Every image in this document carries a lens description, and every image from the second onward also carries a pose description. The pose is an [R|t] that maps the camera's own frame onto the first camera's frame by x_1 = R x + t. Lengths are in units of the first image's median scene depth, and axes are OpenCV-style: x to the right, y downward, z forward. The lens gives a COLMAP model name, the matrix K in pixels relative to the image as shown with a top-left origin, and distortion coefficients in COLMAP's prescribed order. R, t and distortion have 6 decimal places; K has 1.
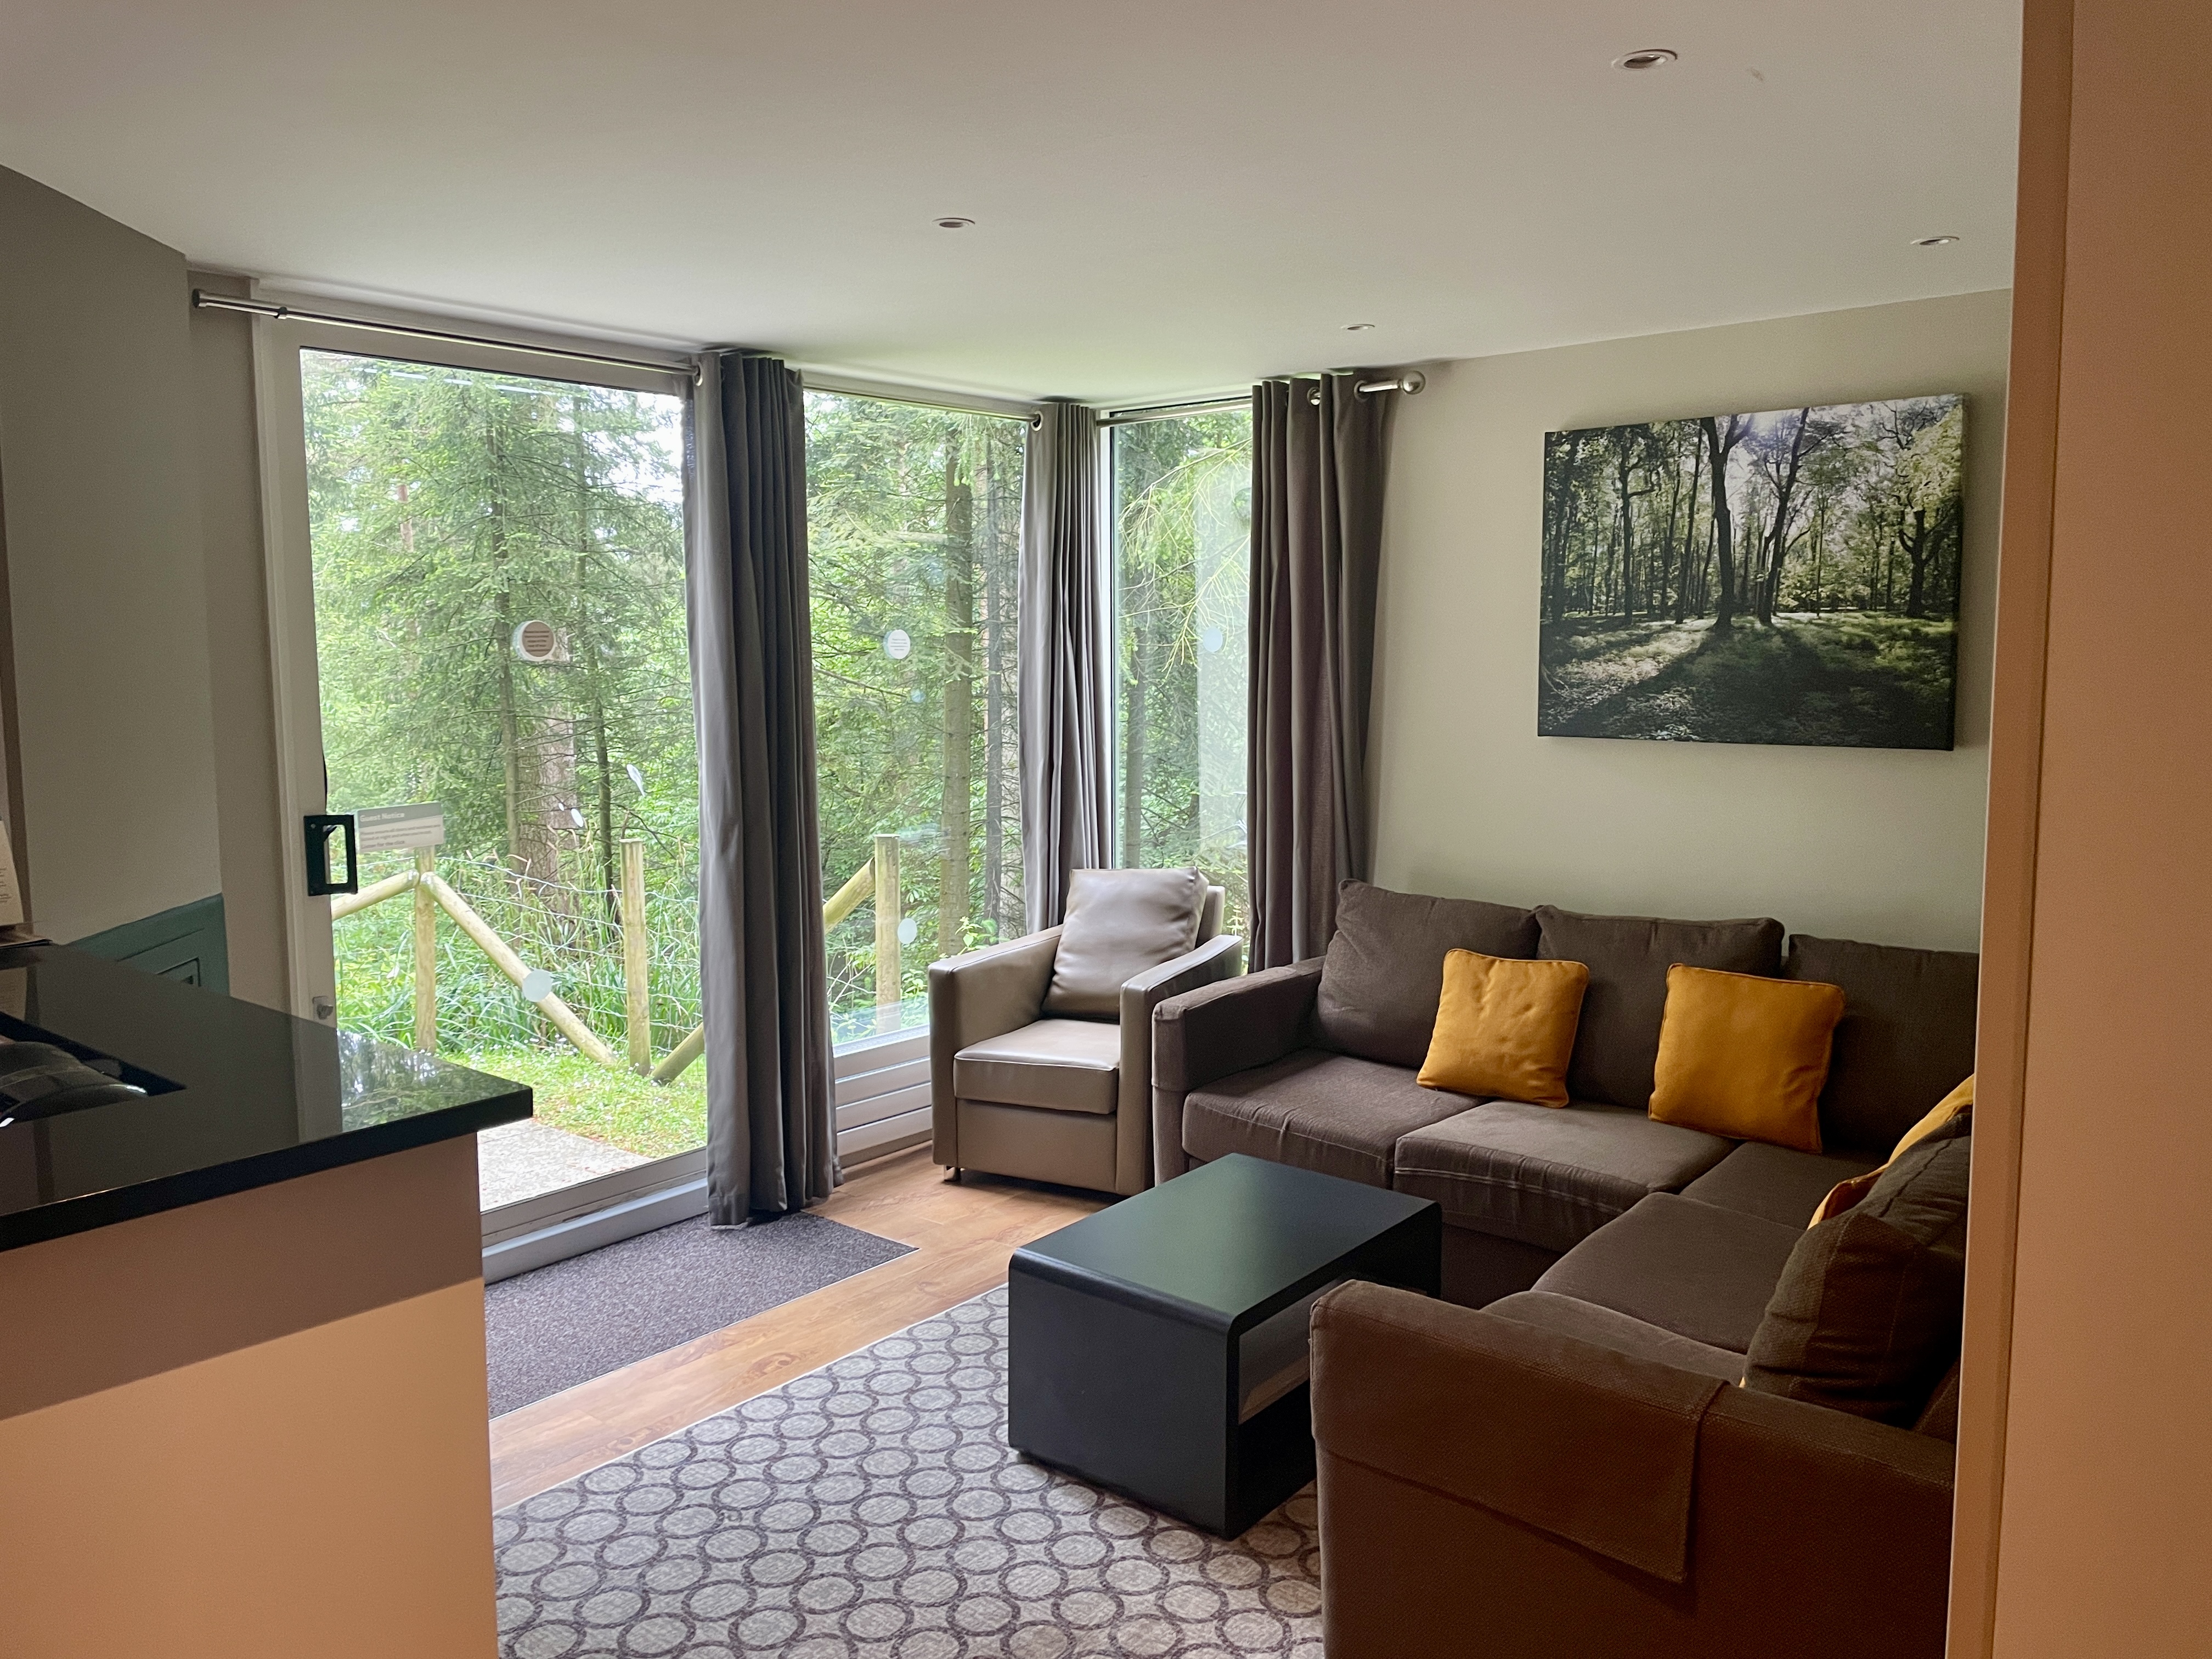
lens RADIAL K [[1659.2, 0, 1104.9], [0, 1659.2, 783.4], [0, 0, 1]] dist [0.075252, -0.059800]
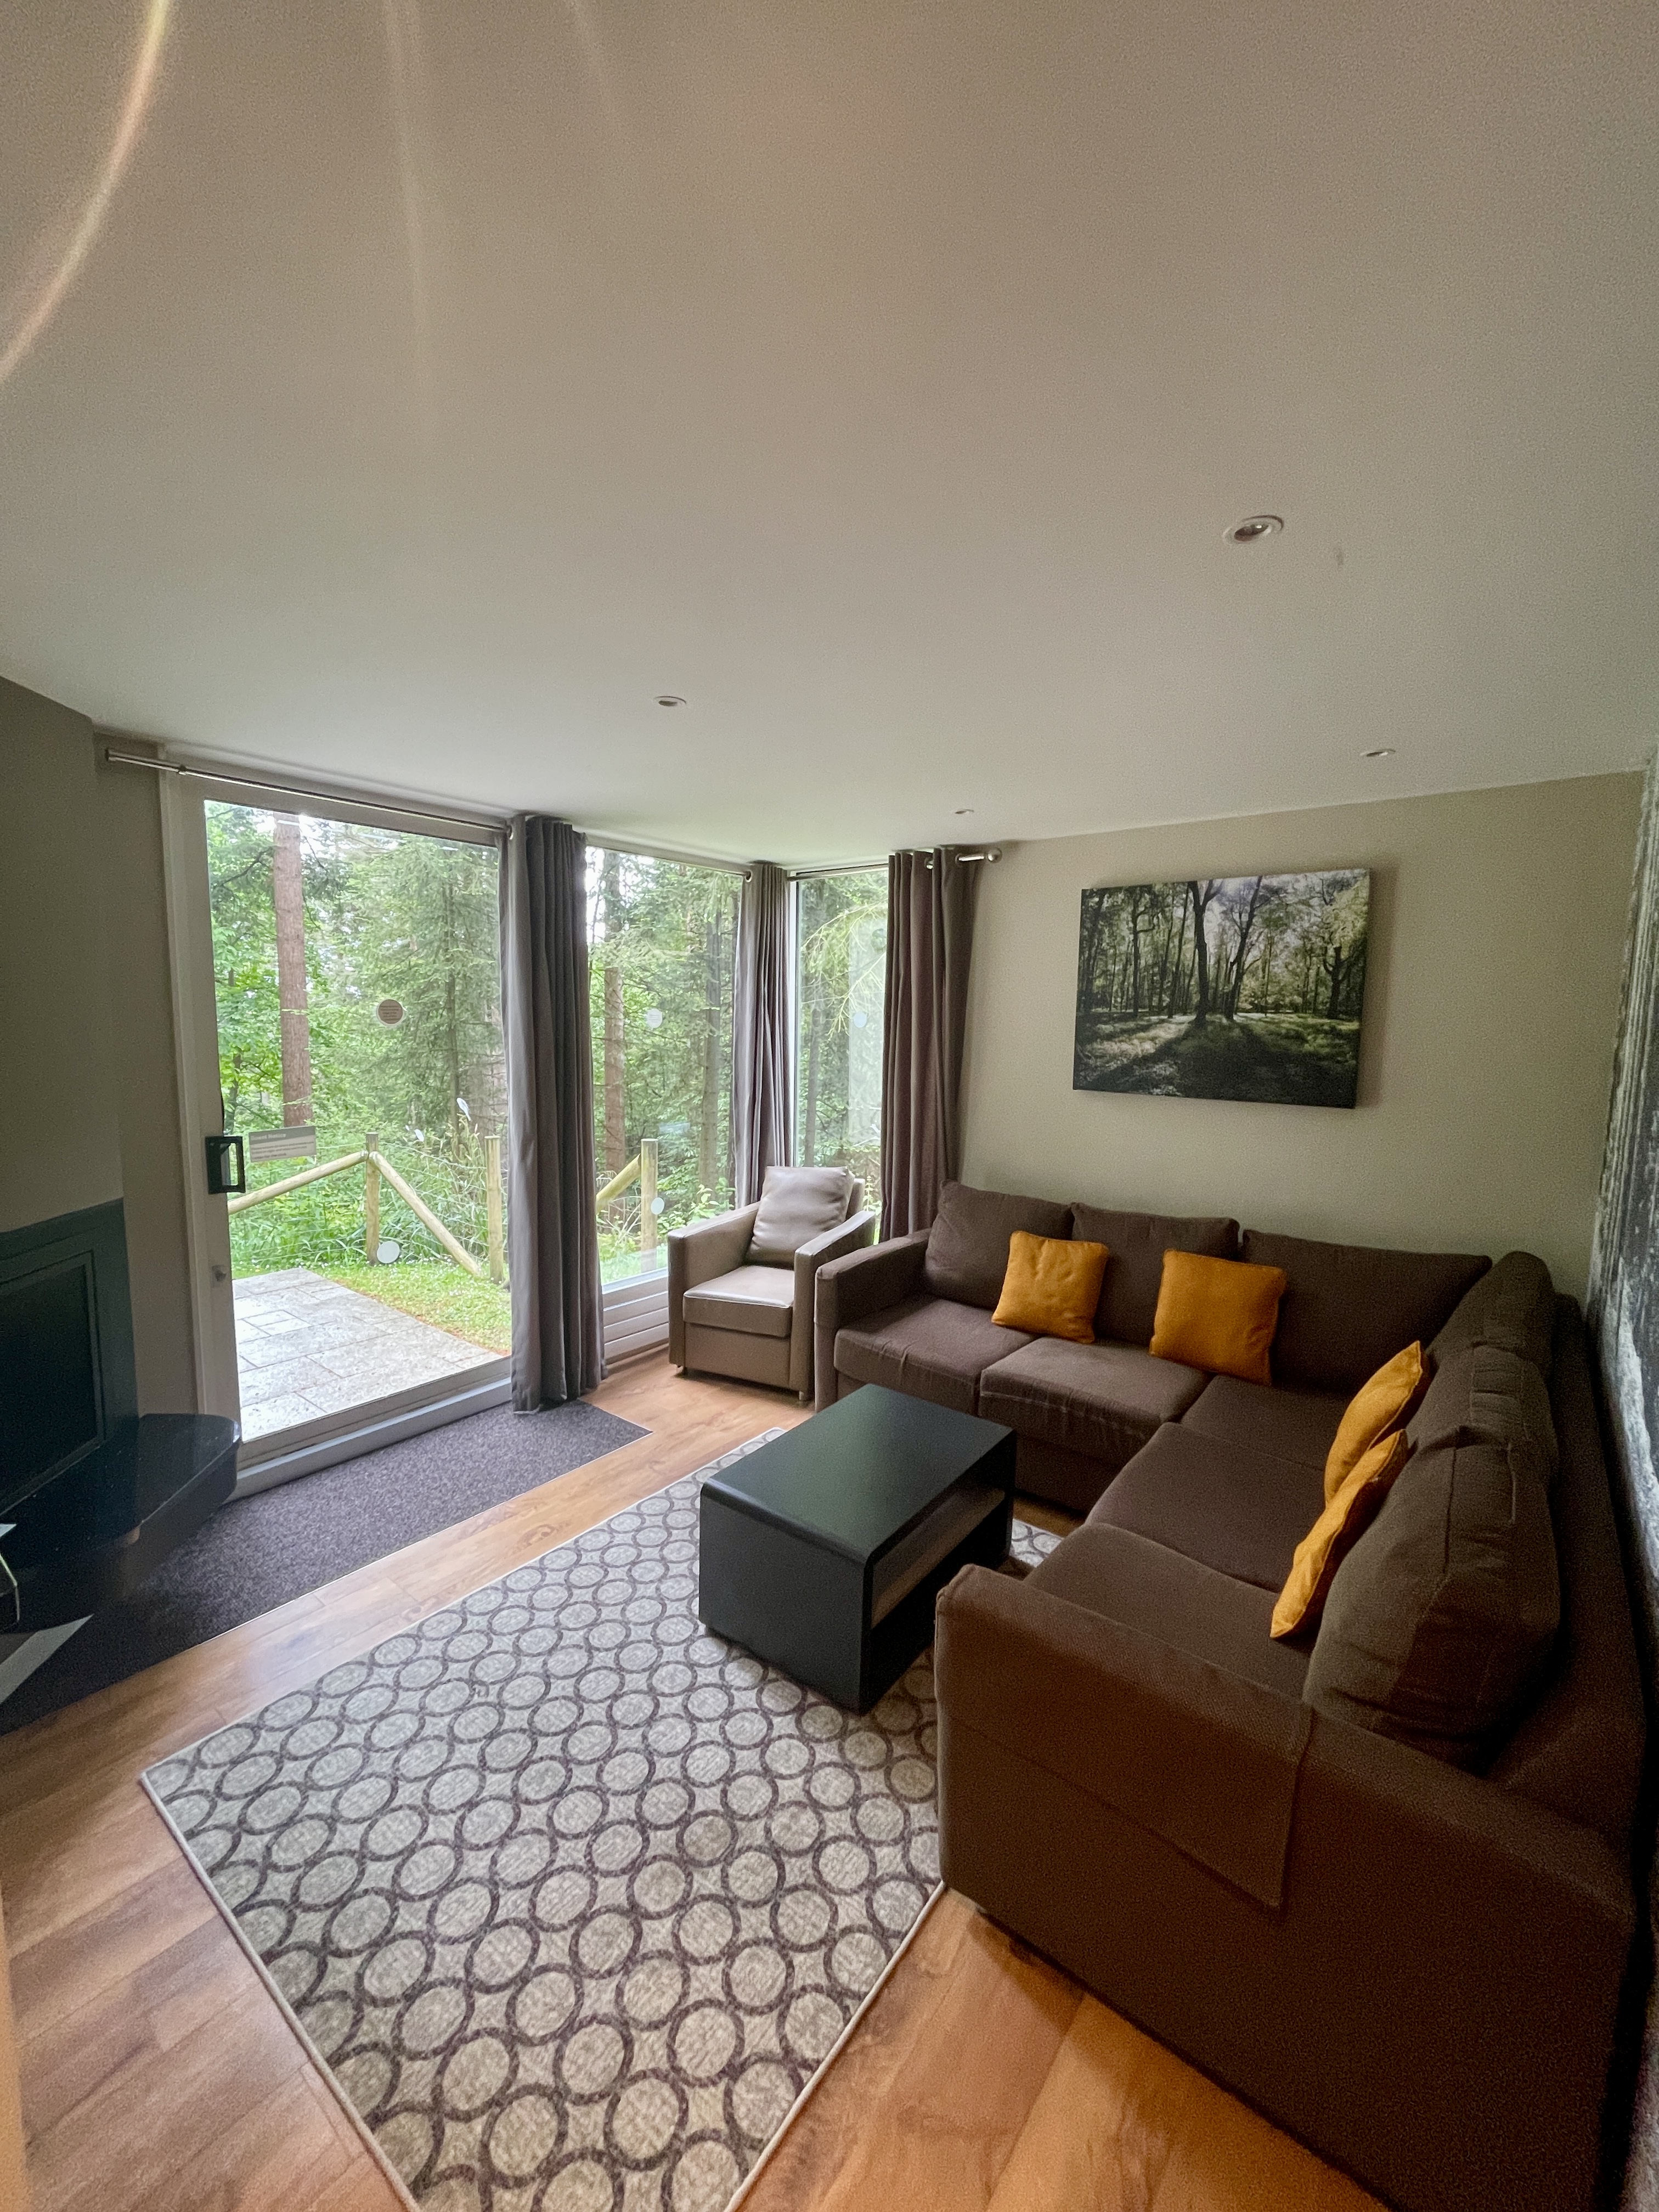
lens RADIAL K [[886.7, 0, 836.9], [0, 886.7, 1094.4], [0, 0, 1]] dist [-0.000113, -0.000342]
pose [[0.998873, 0.018144, 0.043865, 0.011007], [-0.018312, 0.999826, 0.003446, -0.025058], [-0.043795, -0.004246, 0.999032, 0.224154]]
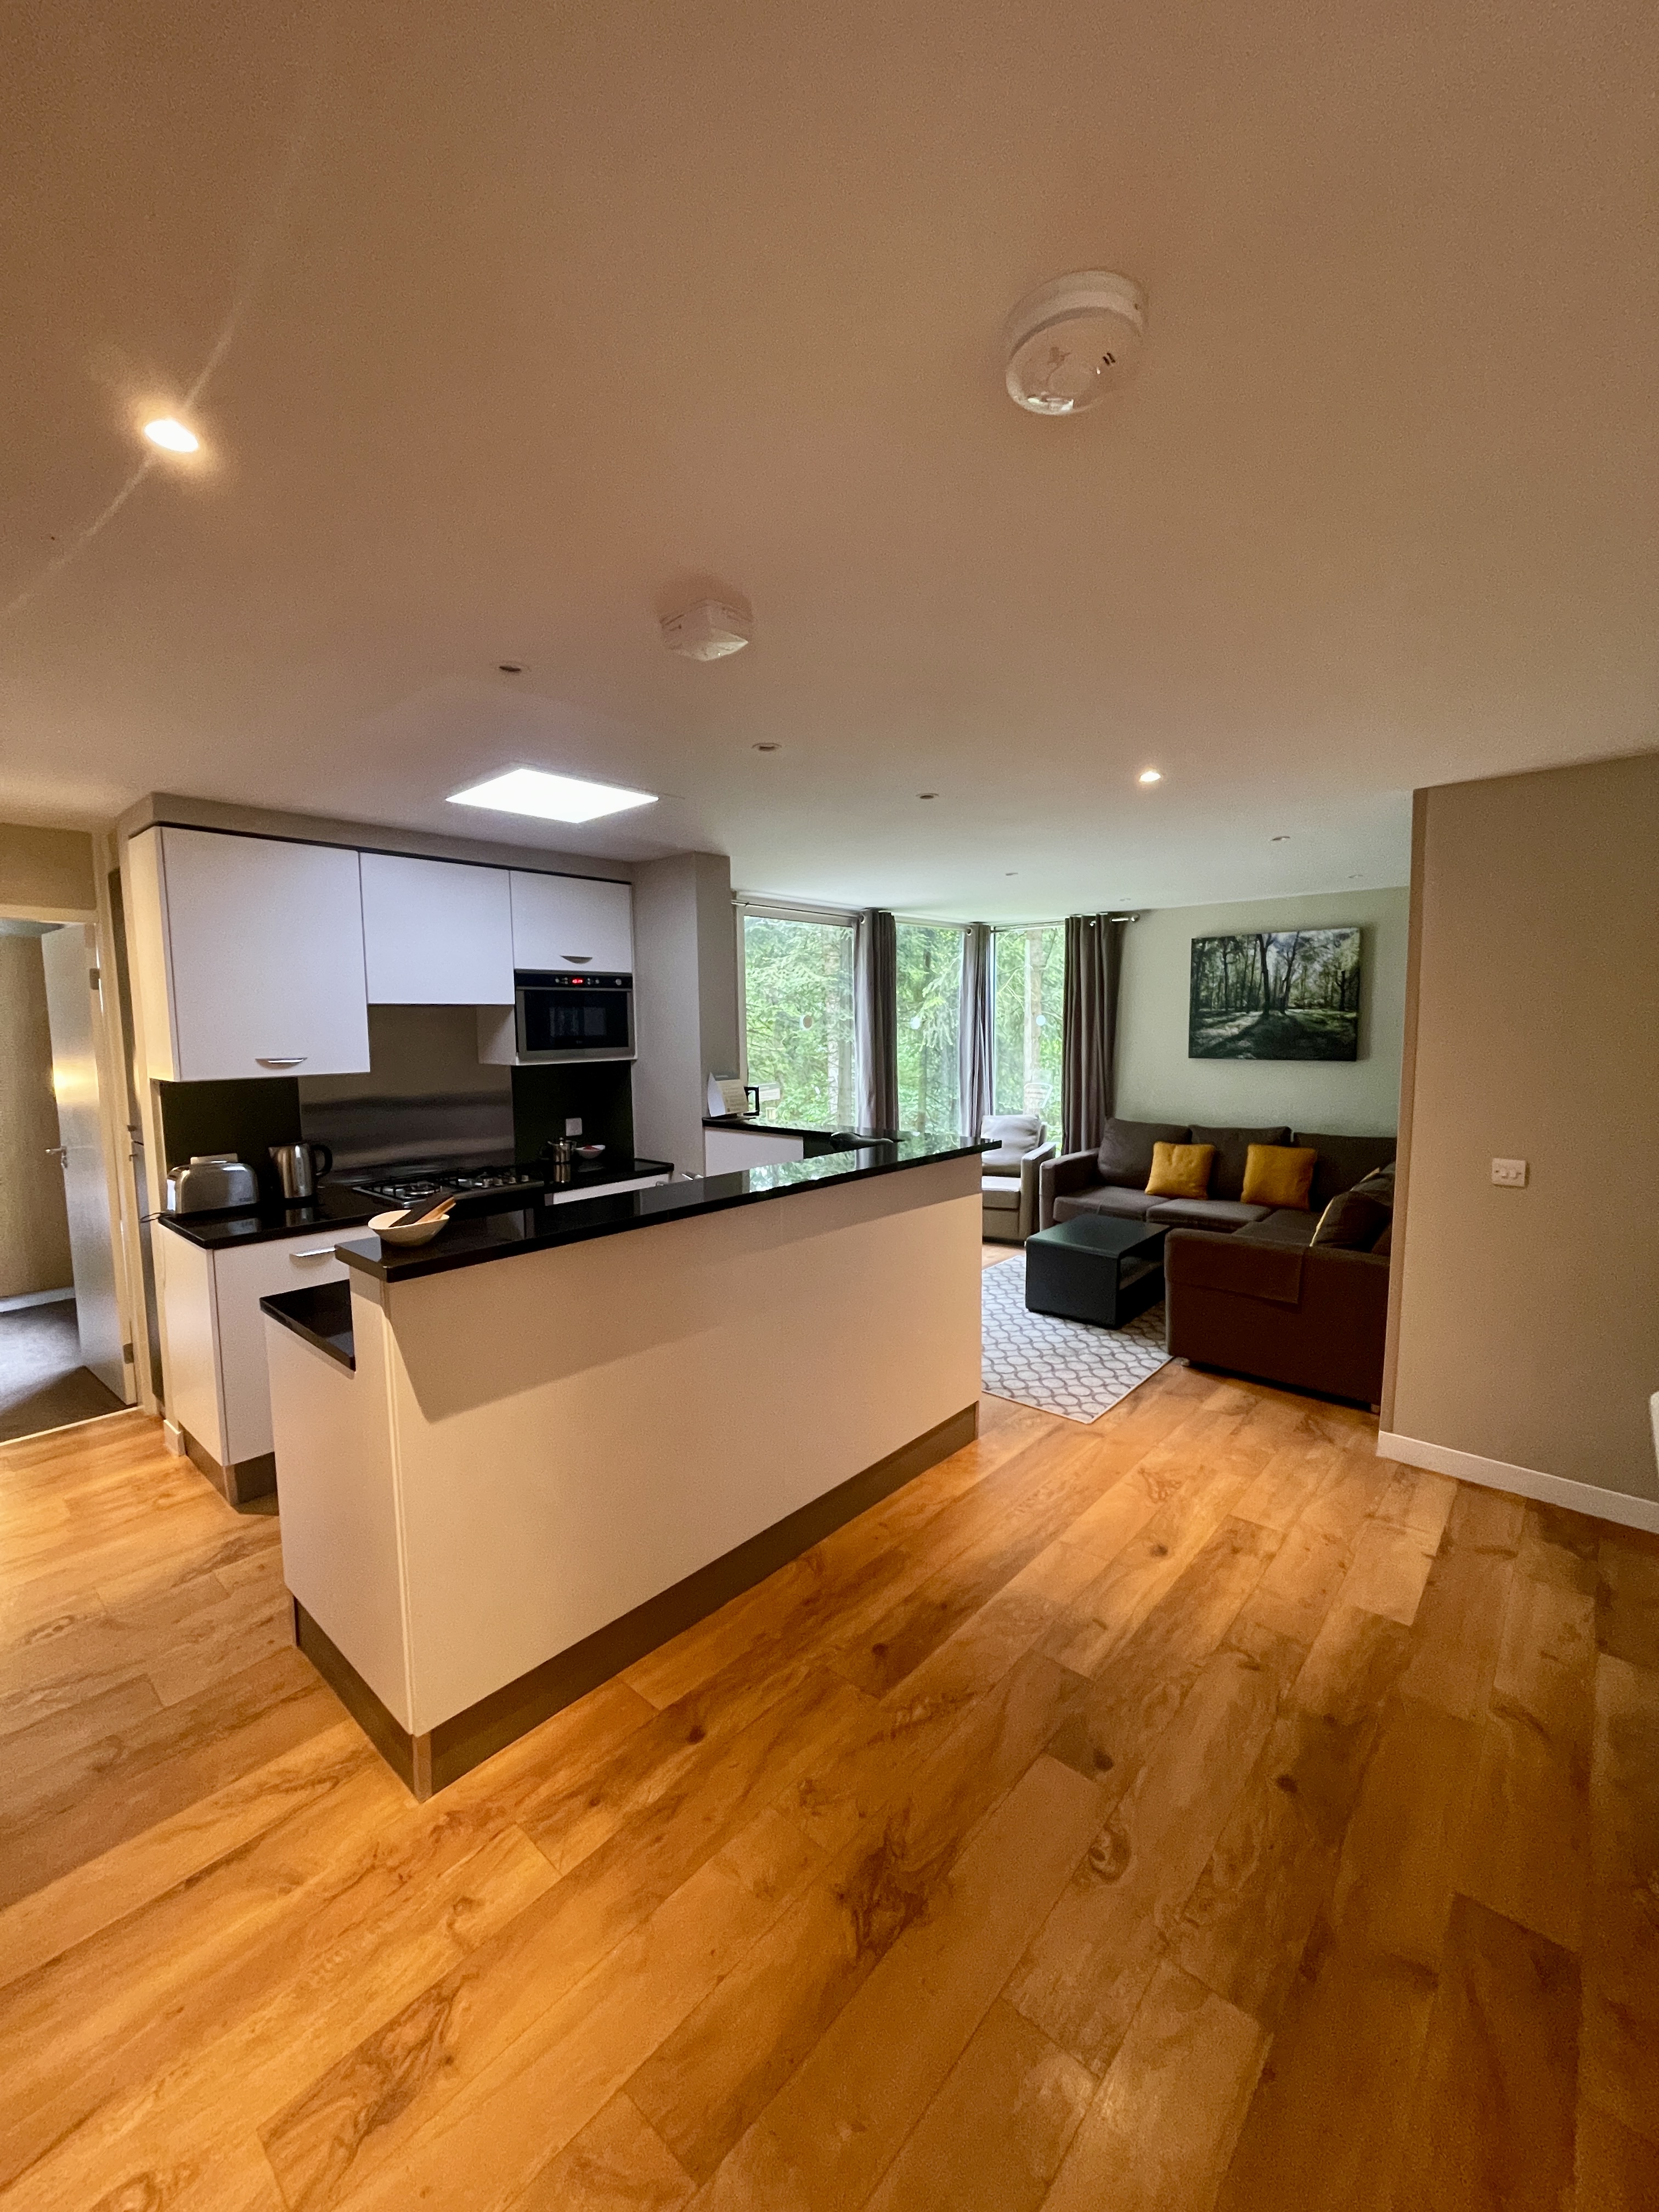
lens RADIAL K [[886.7, 0, 836.9], [0, 886.7, 1094.4], [0, 0, 1]] dist [-0.000113, -0.000342]
pose [[0.999744, -0.002536, -0.022471, -0.265333], [0.002386, 0.999975, -0.006695, 0.037467], [0.022487, 0.006640, 0.999725, -0.386923]]
